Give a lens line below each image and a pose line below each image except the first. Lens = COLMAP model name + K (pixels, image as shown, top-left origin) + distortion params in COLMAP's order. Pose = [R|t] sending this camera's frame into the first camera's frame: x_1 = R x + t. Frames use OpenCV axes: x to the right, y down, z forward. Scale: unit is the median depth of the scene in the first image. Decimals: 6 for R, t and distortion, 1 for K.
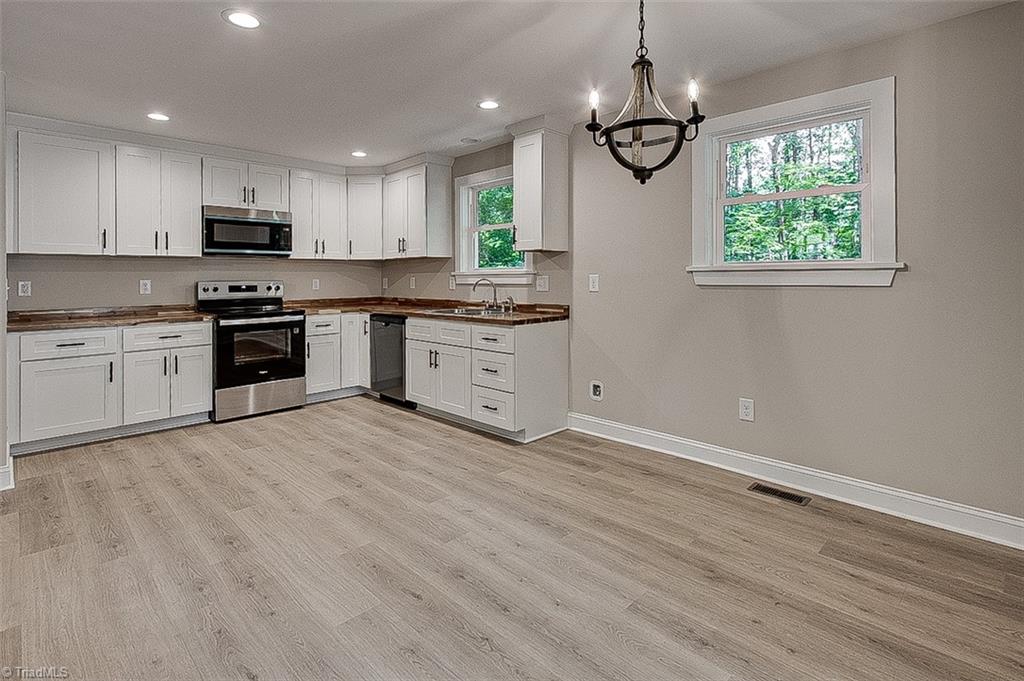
lens RADIAL K [[499.5, 0, 510.1], [0, 499.5, 279.4], [0, 0, 1]] dist [-0.000626, -0.000085]
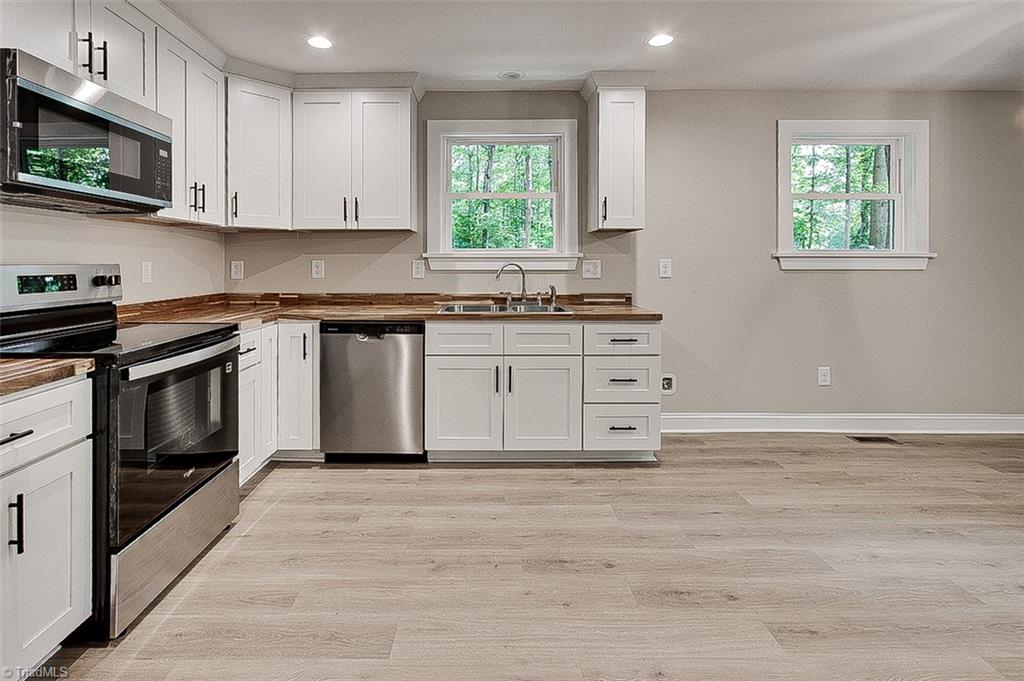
lens RADIAL K [[489.3, 0, 488.7], [0, 489.3, 269.5], [0, 0, 1]] dist [0.000283, -0.000074]
pose [[0.707473, -0.001494, 0.706739, -0.626797], [-0.002711, 0.999985, 0.004827, 0.005330], [-0.706735, -0.005331, 0.707458, 0.525611]]
